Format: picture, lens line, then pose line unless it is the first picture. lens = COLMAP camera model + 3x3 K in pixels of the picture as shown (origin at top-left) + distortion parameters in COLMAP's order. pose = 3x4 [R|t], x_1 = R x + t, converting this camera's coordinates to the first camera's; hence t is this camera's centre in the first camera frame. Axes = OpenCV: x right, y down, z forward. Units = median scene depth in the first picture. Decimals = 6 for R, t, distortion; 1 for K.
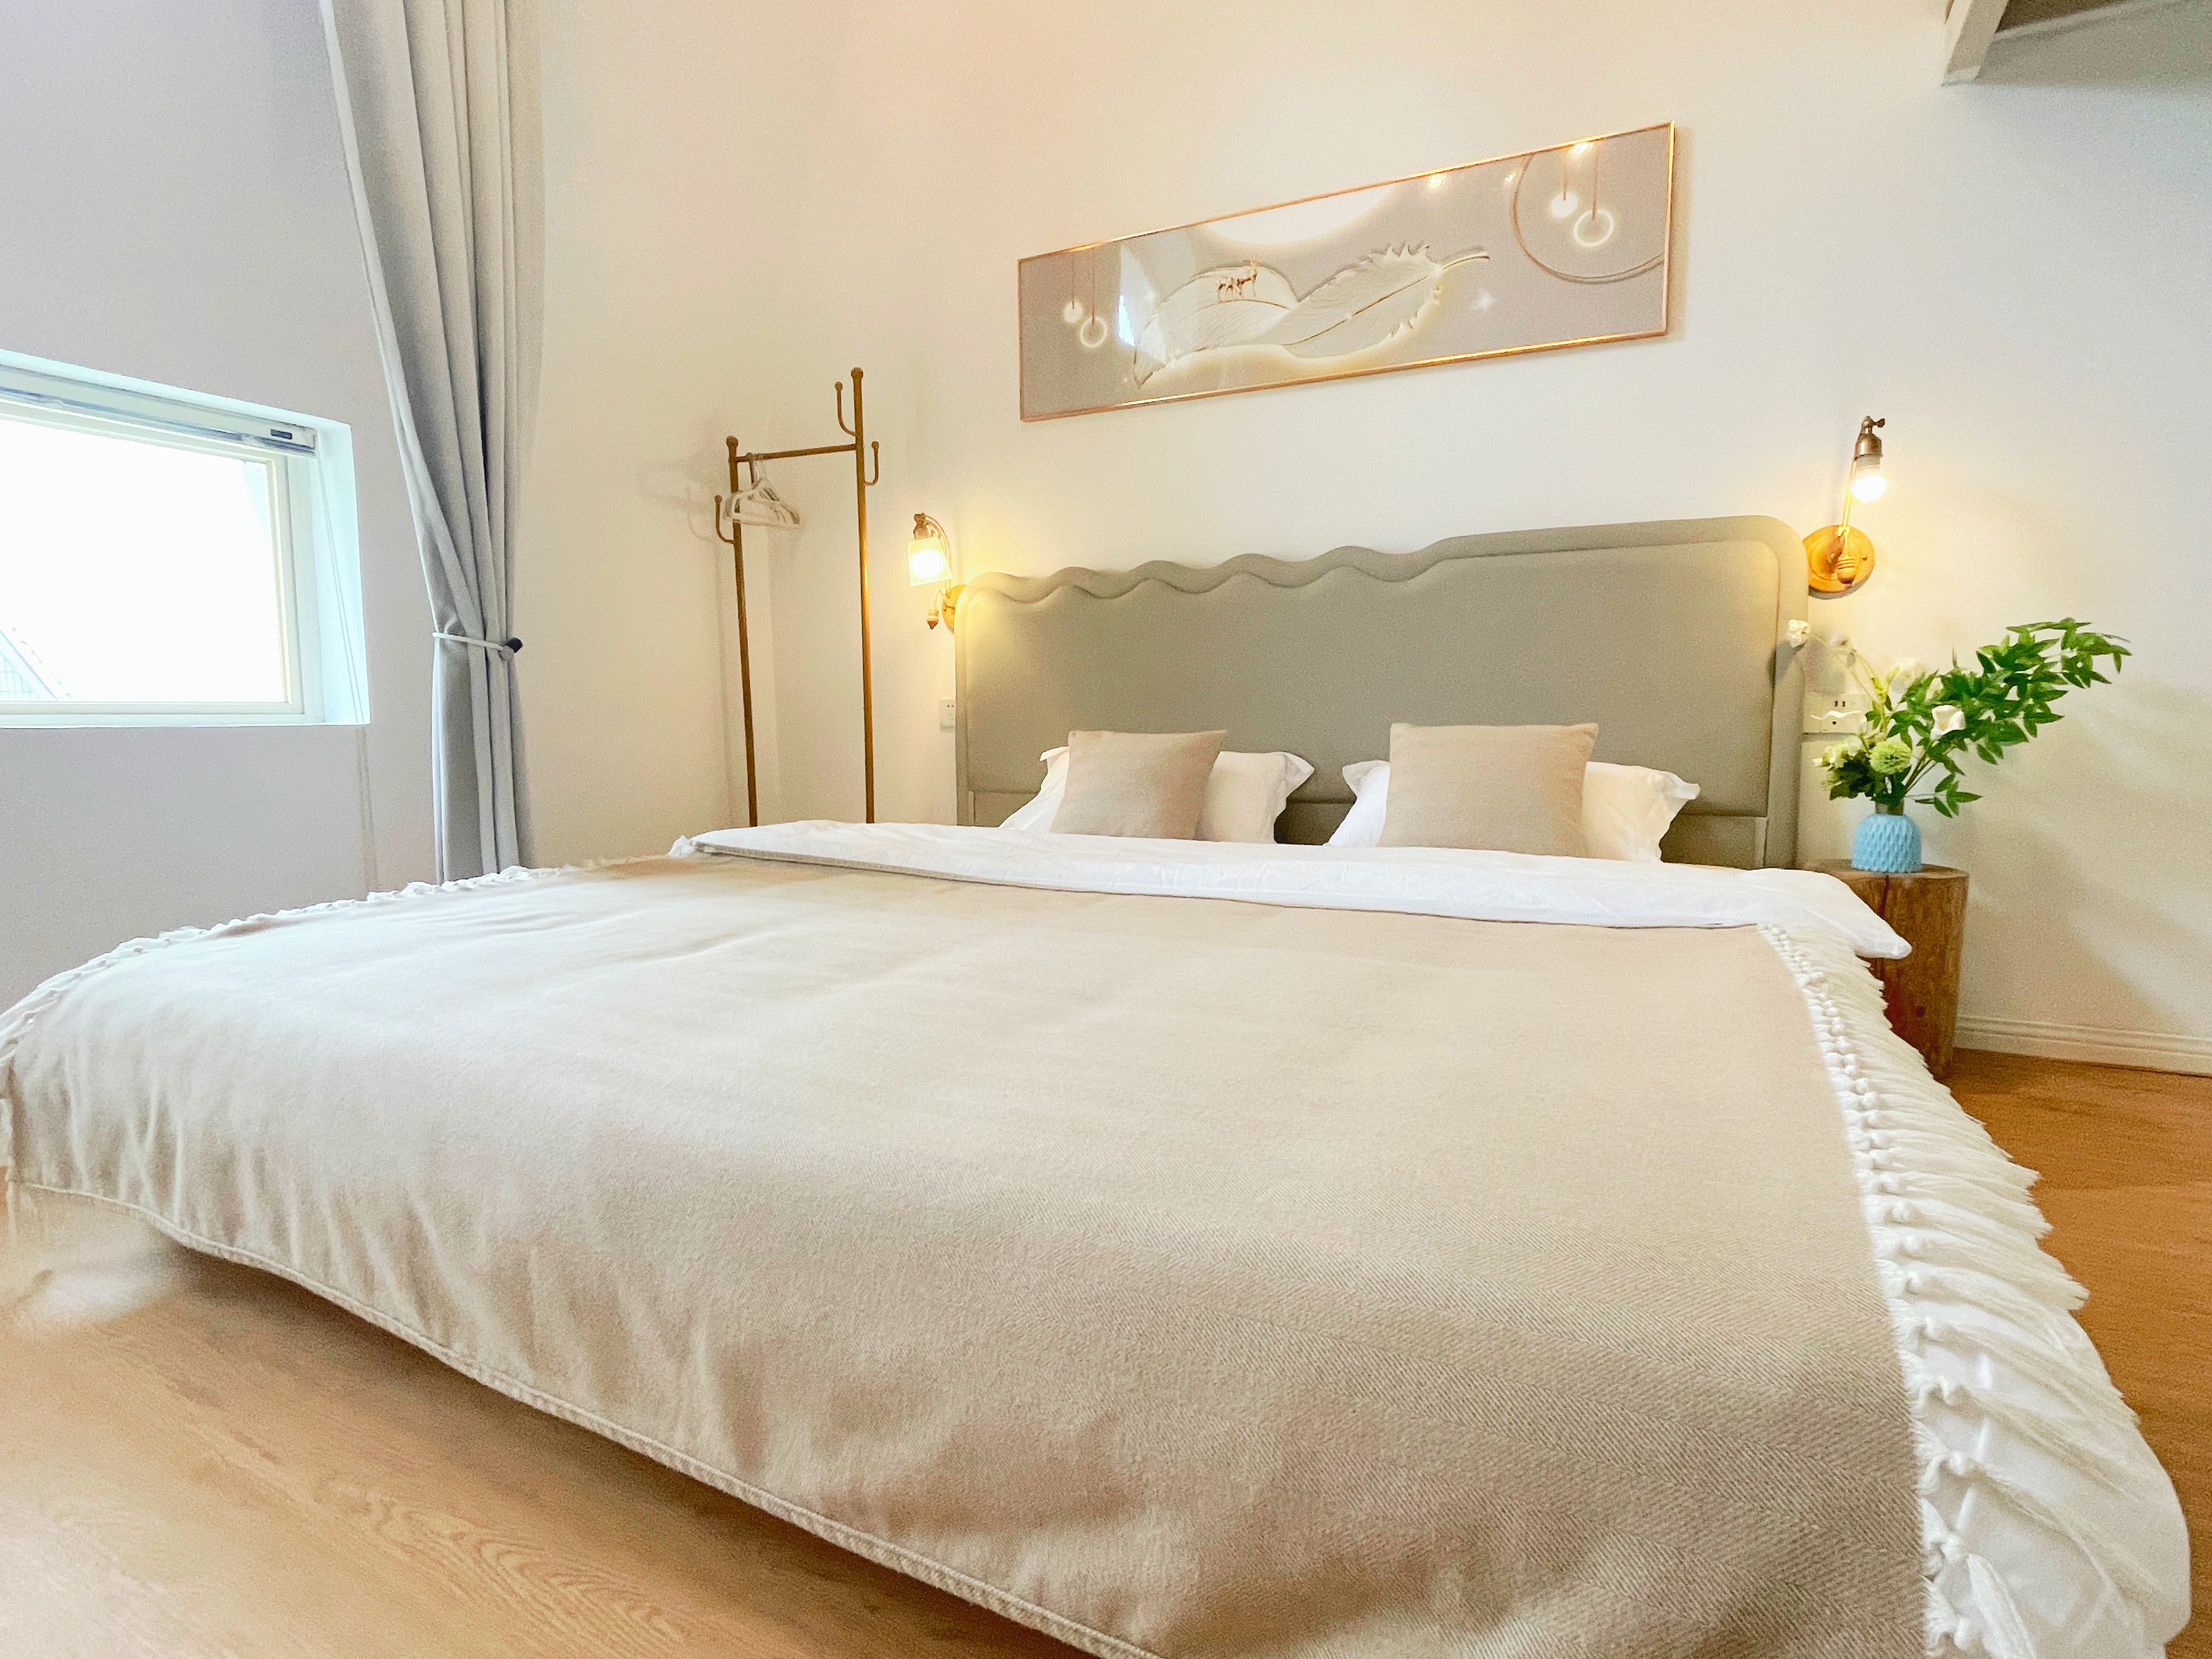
lens RADIAL K [[1051.6, 0, 1100.7], [0, 1051.6, 816.8], [0, 0, 1]] dist [-0.023051, 0.014429]
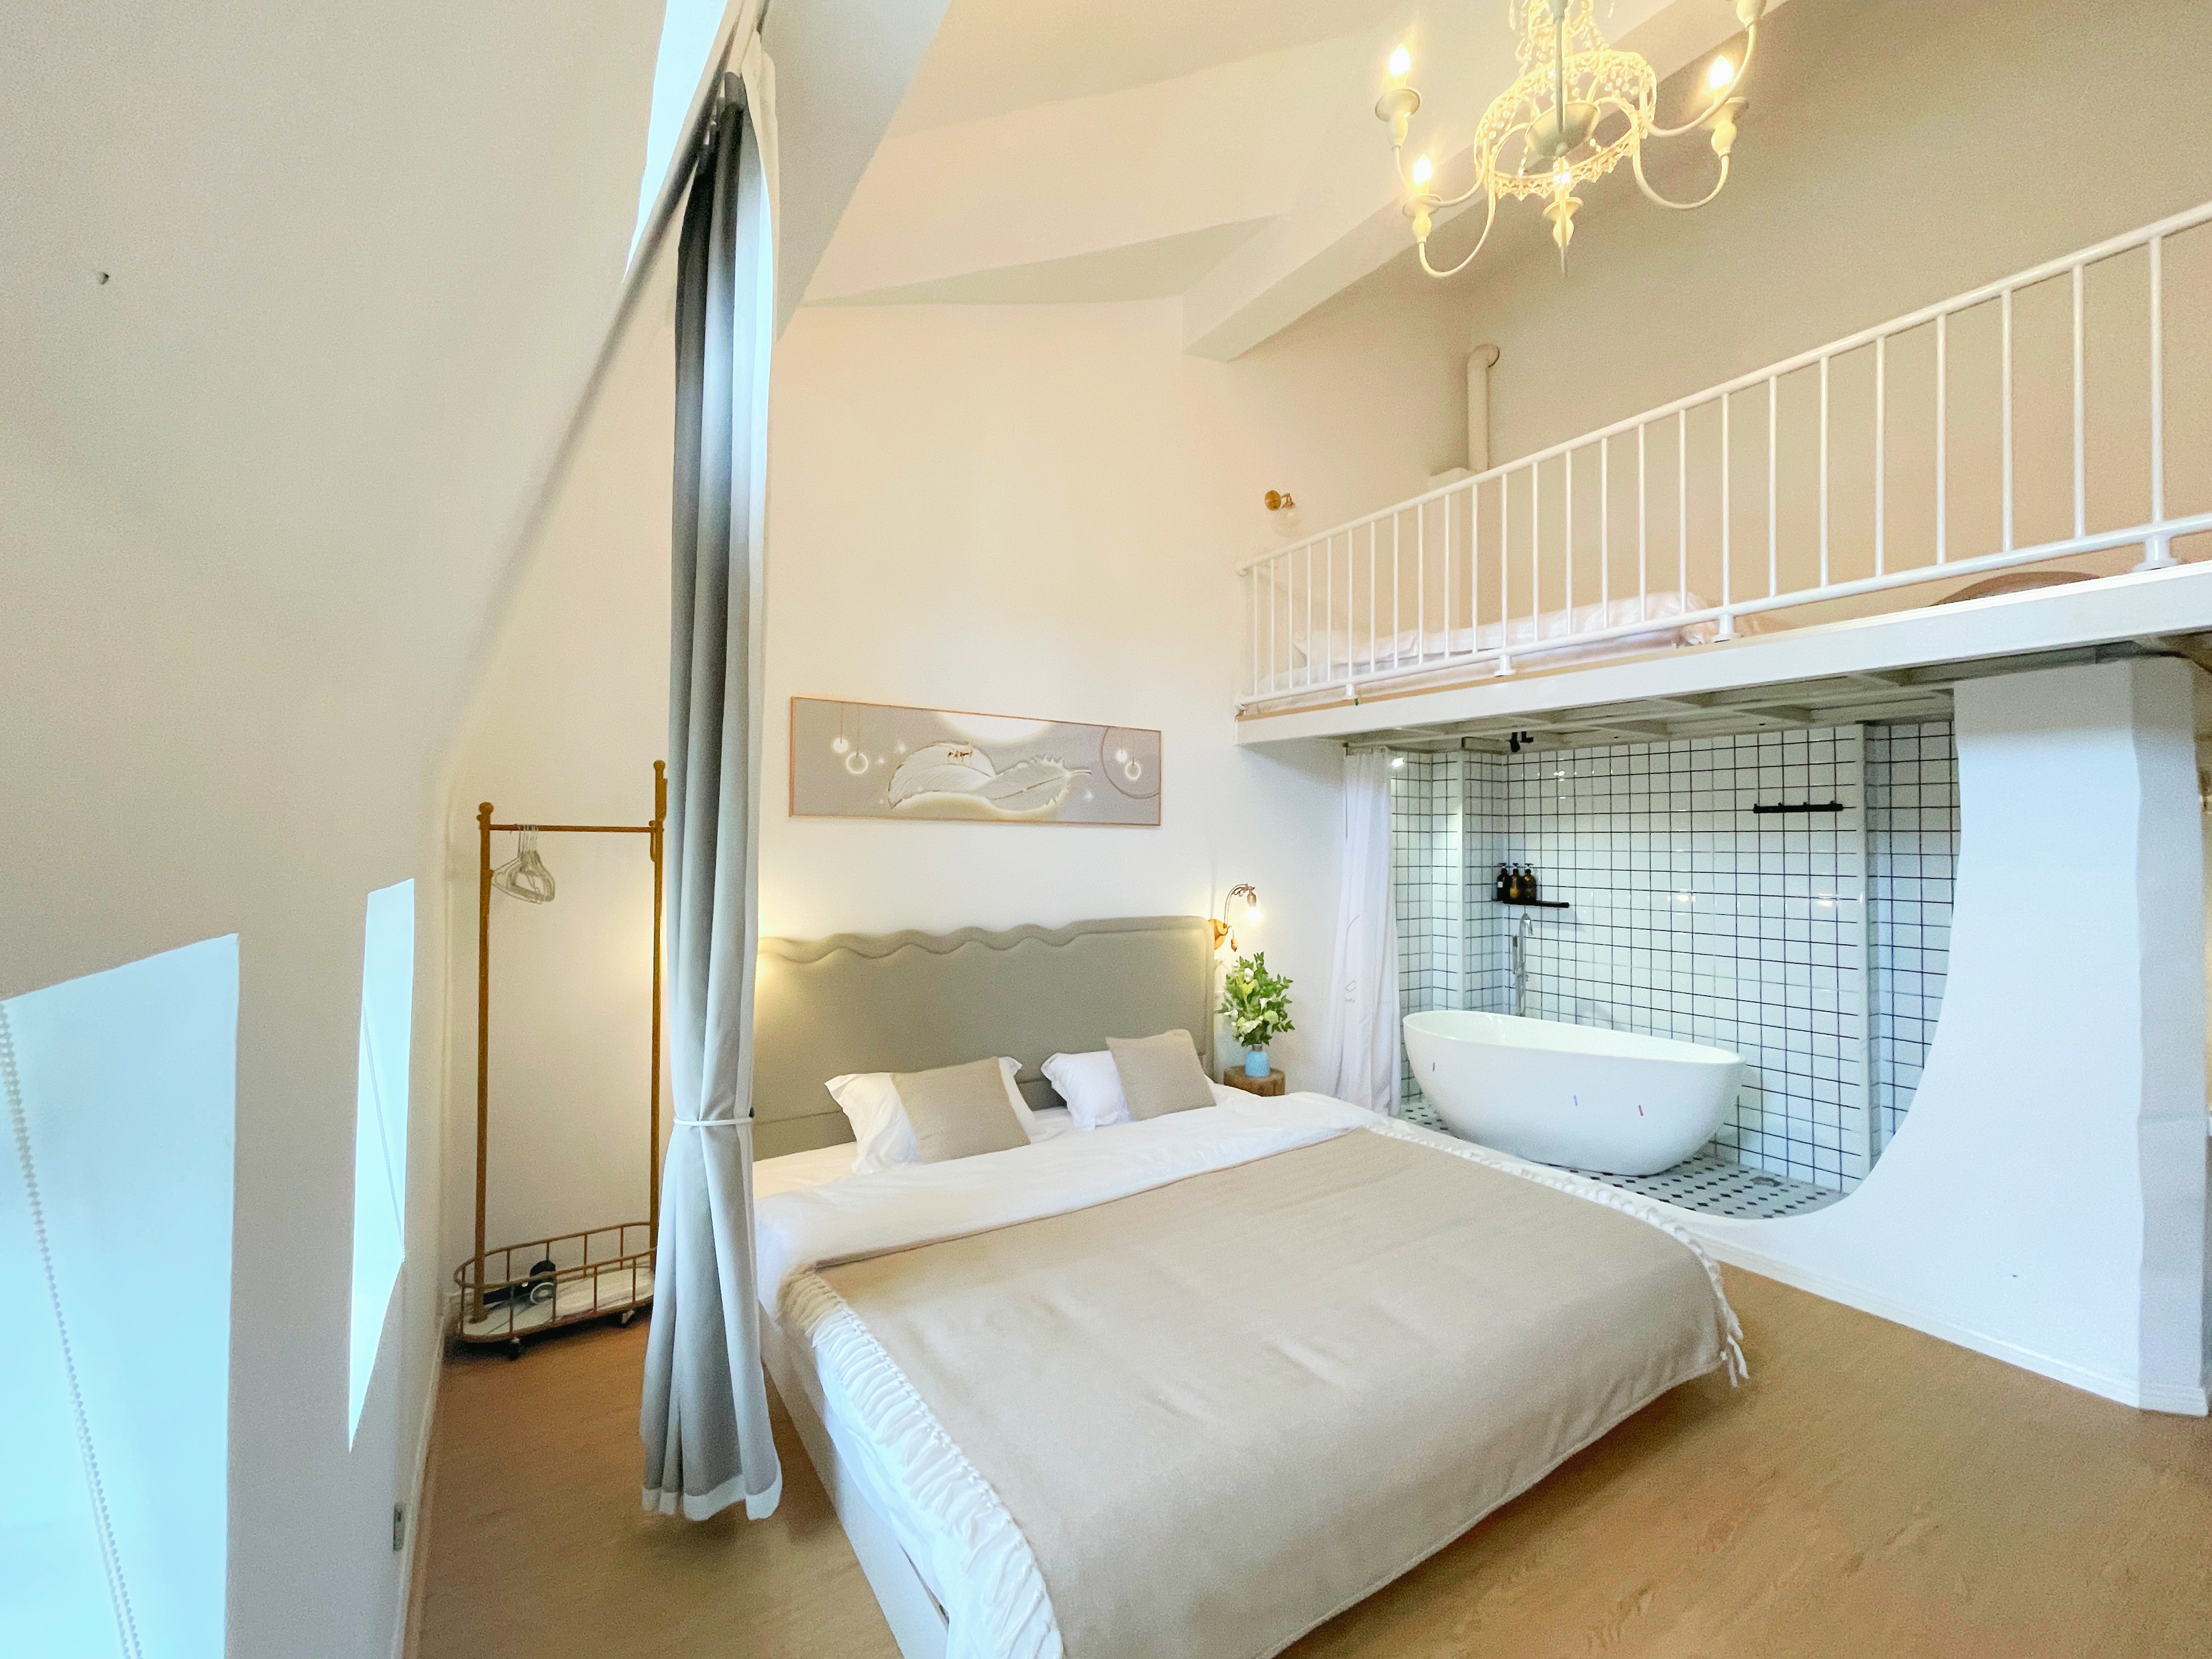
lens RADIAL K [[940.6, 0, 1100.1], [0, 940.6, 824.1], [0, 0, 1]] dist [-0.000609, 0.000550]
pose [[0.510381, 0.021342, 0.859683, -0.978236], [0.086098, 0.993401, -0.075777, -0.286768], [-0.855627, 0.112692, 0.505176, 0.127731]]
